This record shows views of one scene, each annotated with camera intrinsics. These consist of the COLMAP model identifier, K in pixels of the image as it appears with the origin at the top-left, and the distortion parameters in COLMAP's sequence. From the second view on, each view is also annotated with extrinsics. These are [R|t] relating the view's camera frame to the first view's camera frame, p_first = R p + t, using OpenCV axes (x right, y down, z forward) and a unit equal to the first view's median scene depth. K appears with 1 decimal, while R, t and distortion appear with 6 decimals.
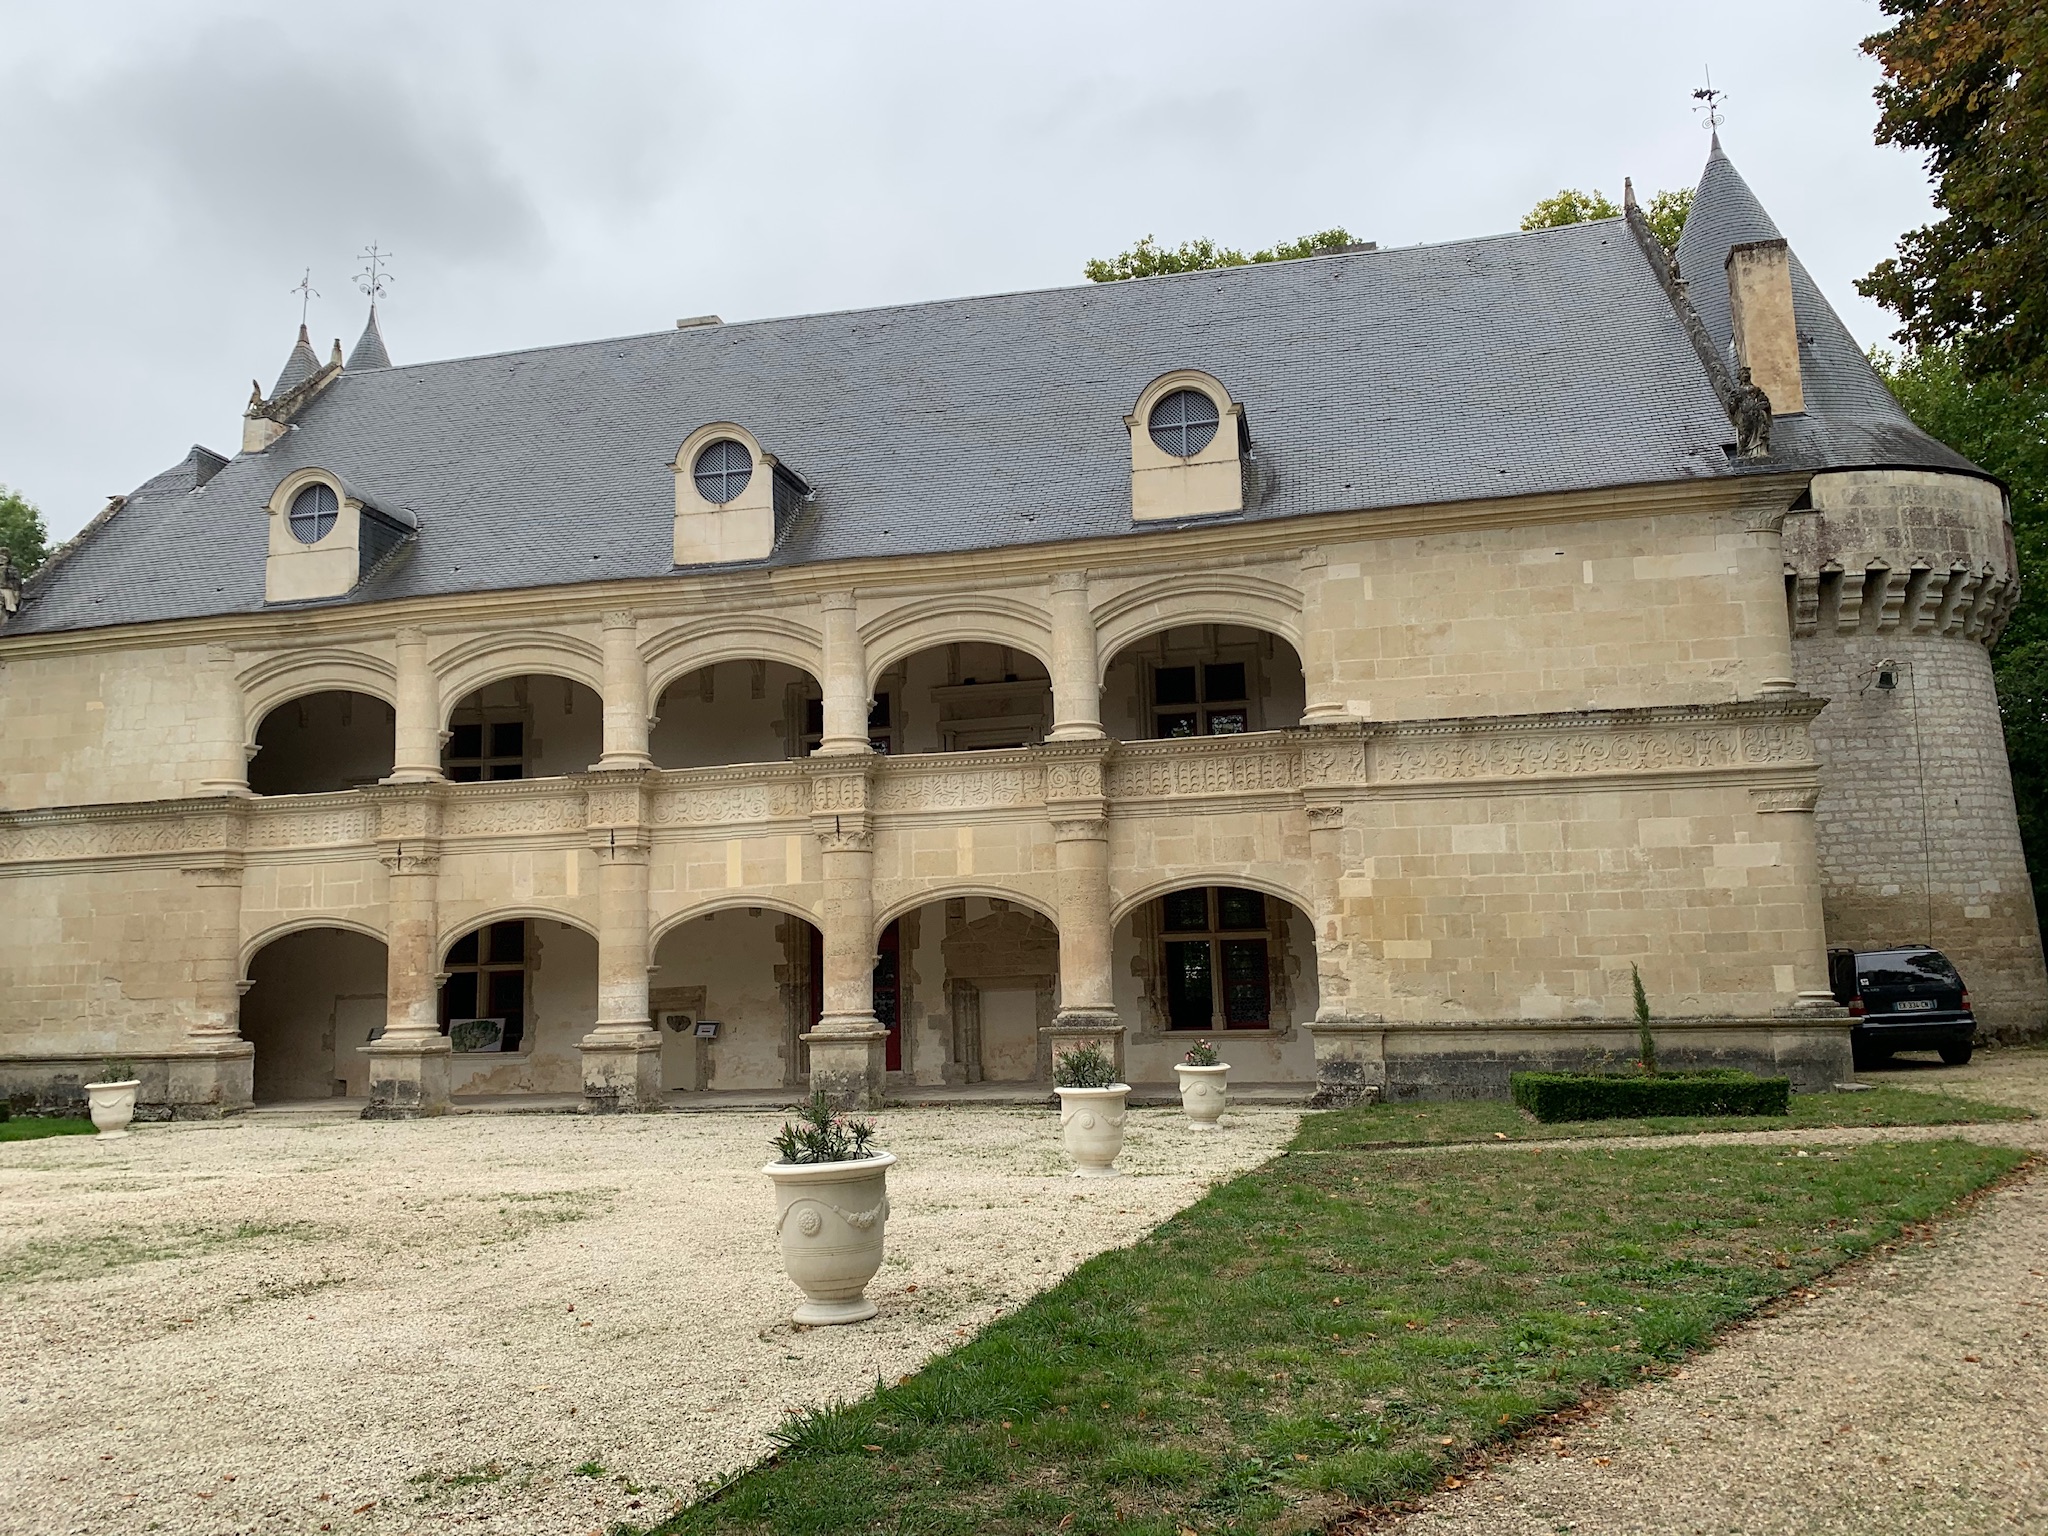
lens RADIAL K [[1571.4, 0, 1025.3], [0, 1571.4, 736.9], [0, 0, 1]] dist [0.103721, -0.176382]
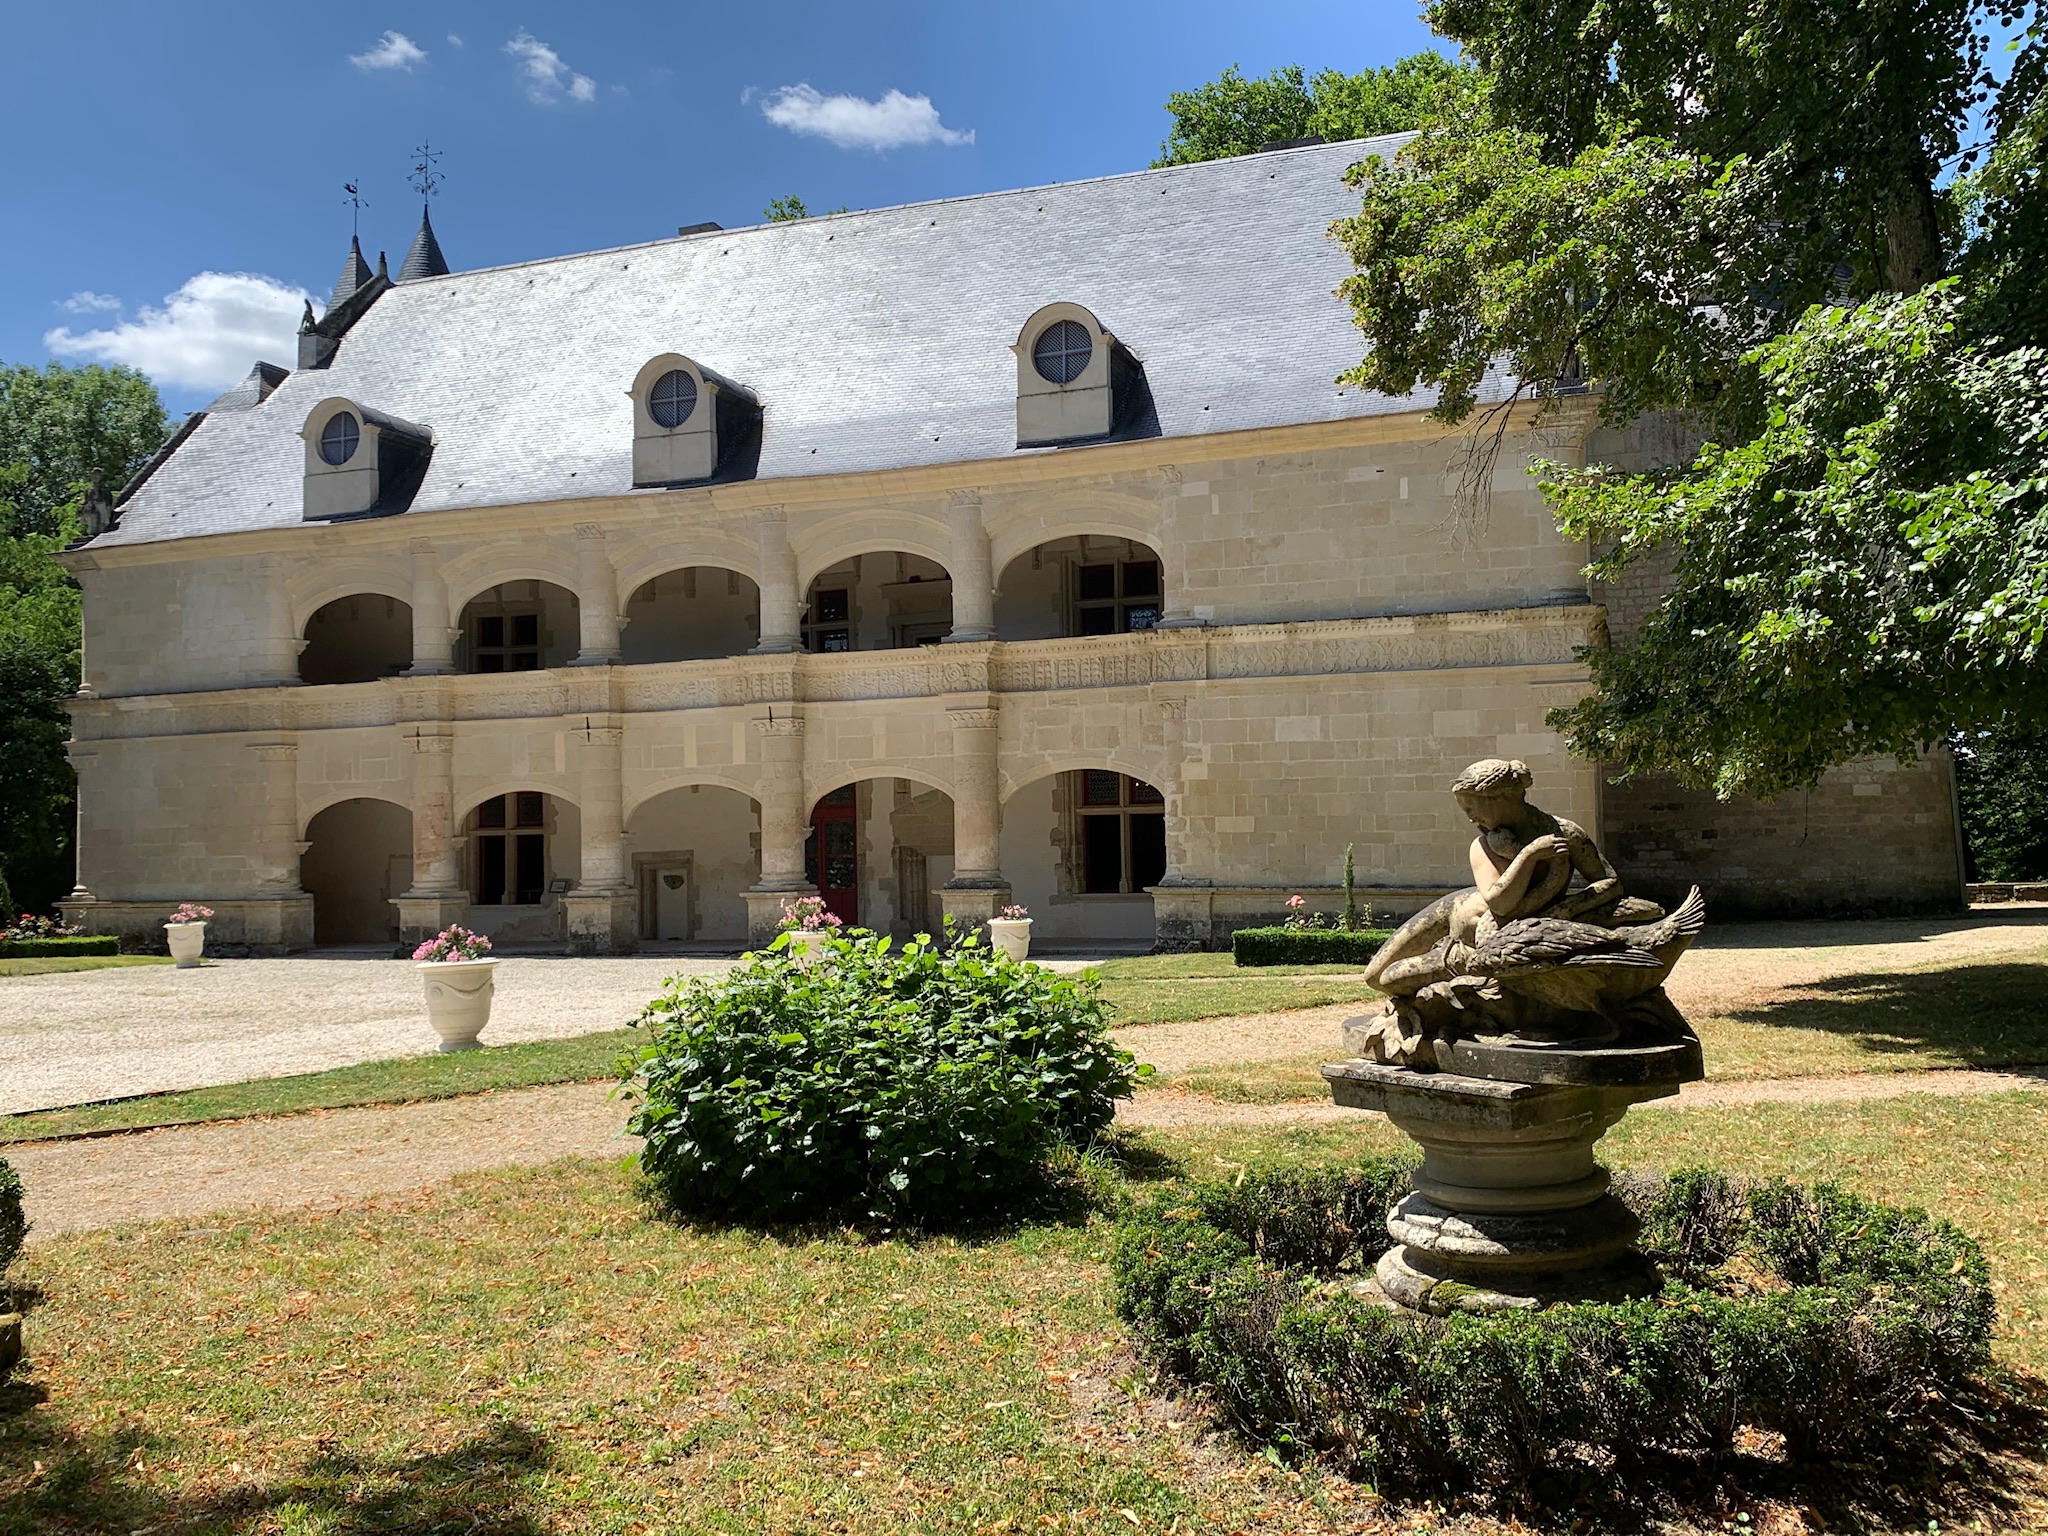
lens RADIAL K [[1726.6, 0, 1024.0], [0, 1726.6, 768.0], [0, 0, 1]] dist [0.172789, -0.417095]
pose [[0.992131, 0.002717, -0.125175, 0.211594], [0.010996, 0.994011, 0.108729, -0.038925], [0.124721, -0.109250, 0.986159, -0.220184]]
